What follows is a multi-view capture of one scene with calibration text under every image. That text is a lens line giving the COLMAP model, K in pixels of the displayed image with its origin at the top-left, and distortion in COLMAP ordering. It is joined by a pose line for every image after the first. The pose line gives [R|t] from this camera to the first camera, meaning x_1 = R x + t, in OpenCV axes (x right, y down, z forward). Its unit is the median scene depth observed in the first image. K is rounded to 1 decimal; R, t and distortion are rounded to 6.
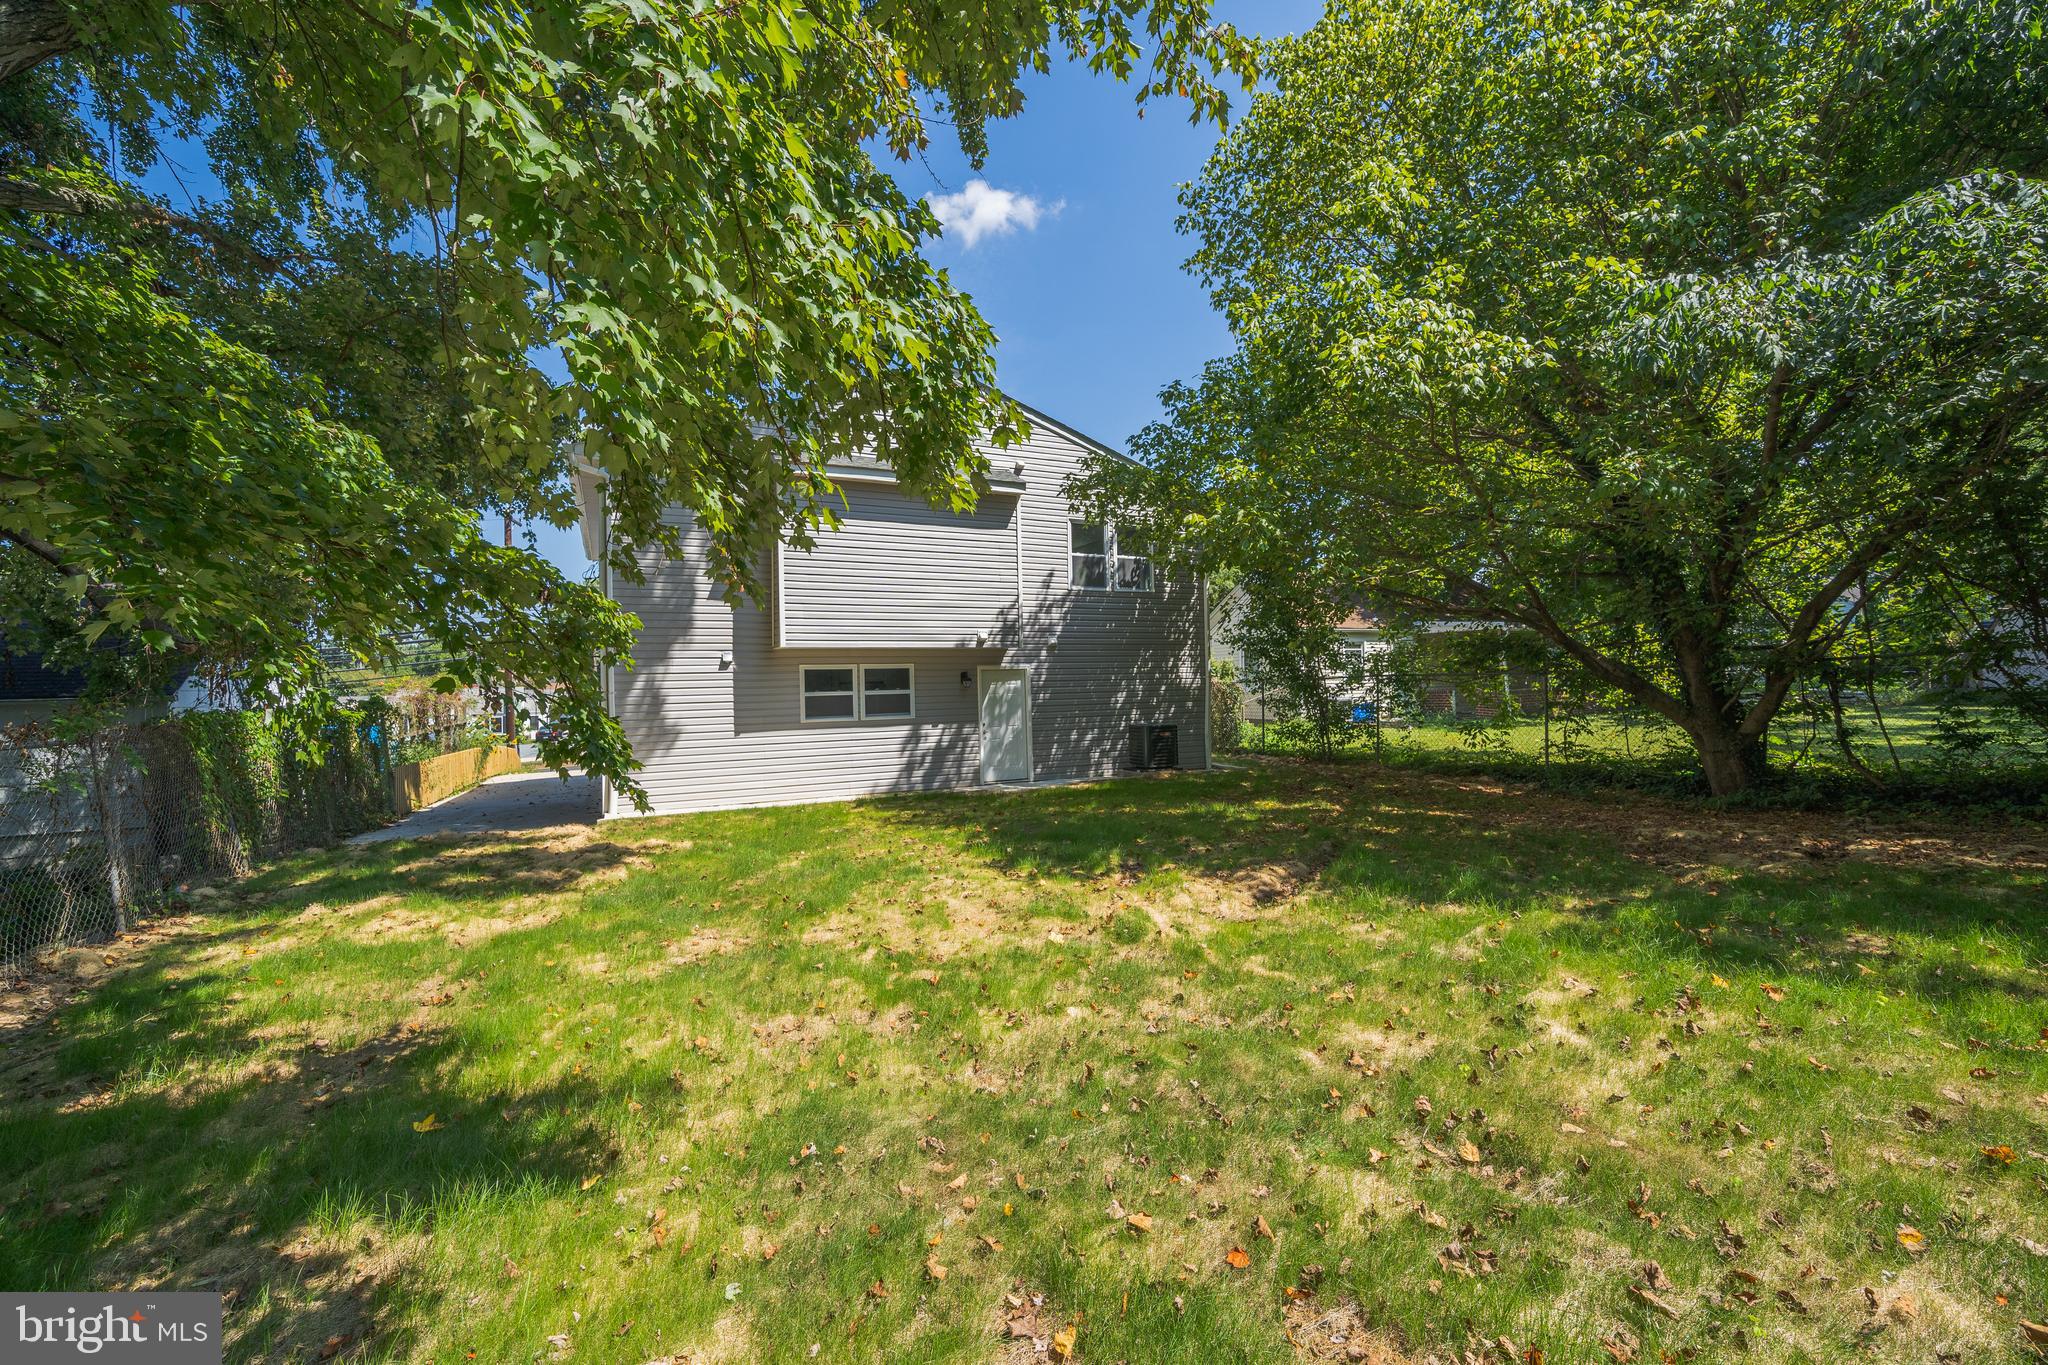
lens RADIAL K [[807.6, 0, 1035.5], [0, 807.6, 677.7], [0, 0, 1]] dist [-0.000298, 0.000160]
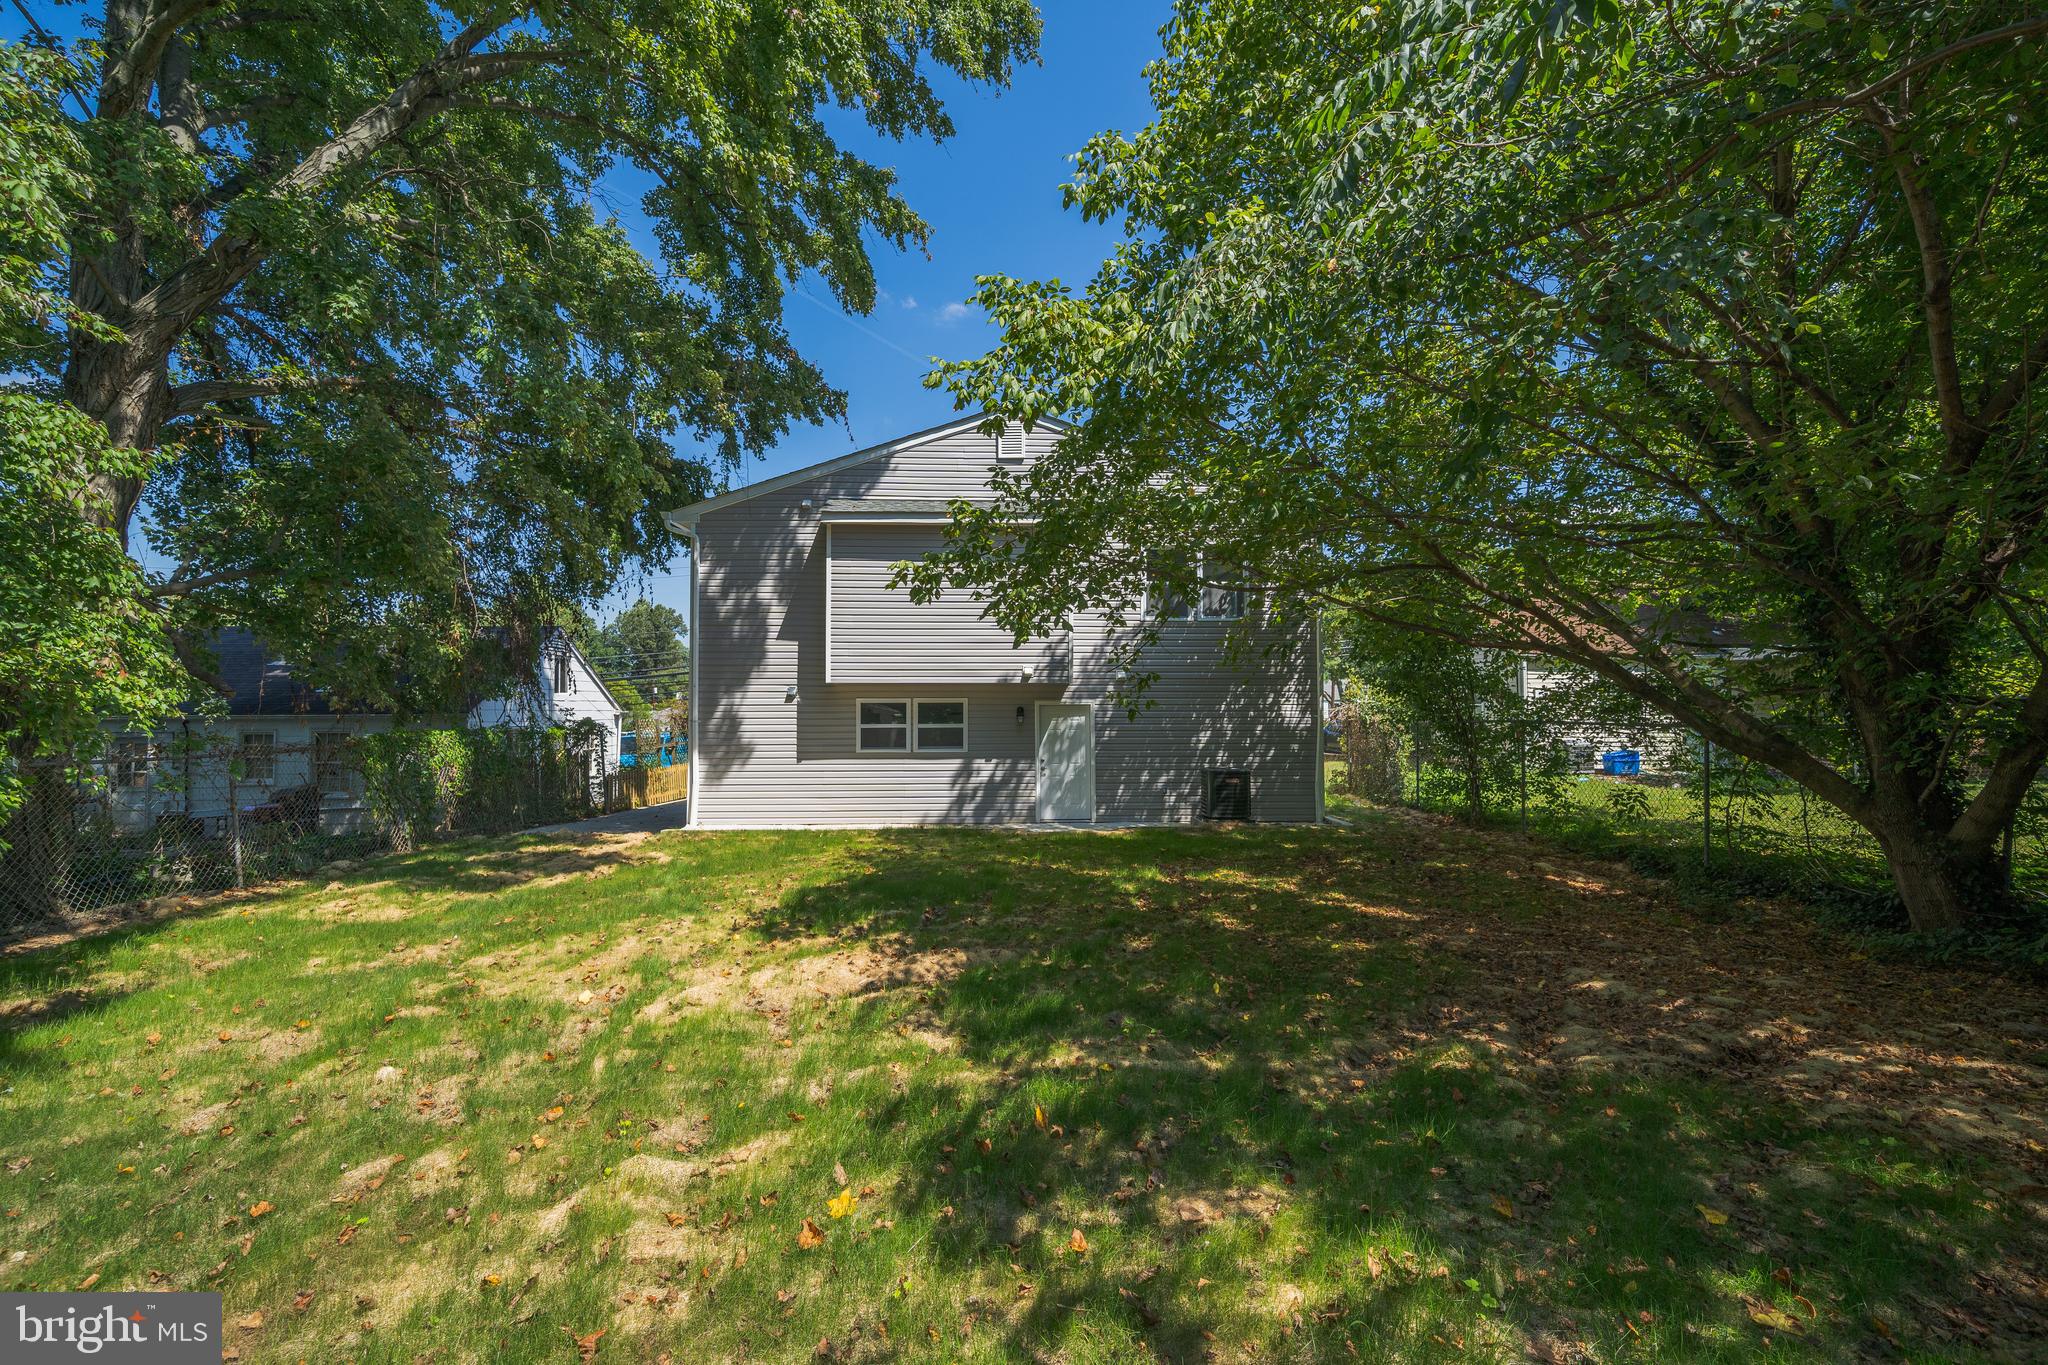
lens RADIAL K [[807.6, 0, 1028.4], [0, 807.6, 682.7], [0, 0, 1]] dist [-0.000298, 0.000160]
pose [[0.920646, 0.007588, -0.390324, 0.316602], [-0.015706, 0.999722, -0.017609, -0.020237], [0.390082, 0.022342, 0.920509, 0.096159]]
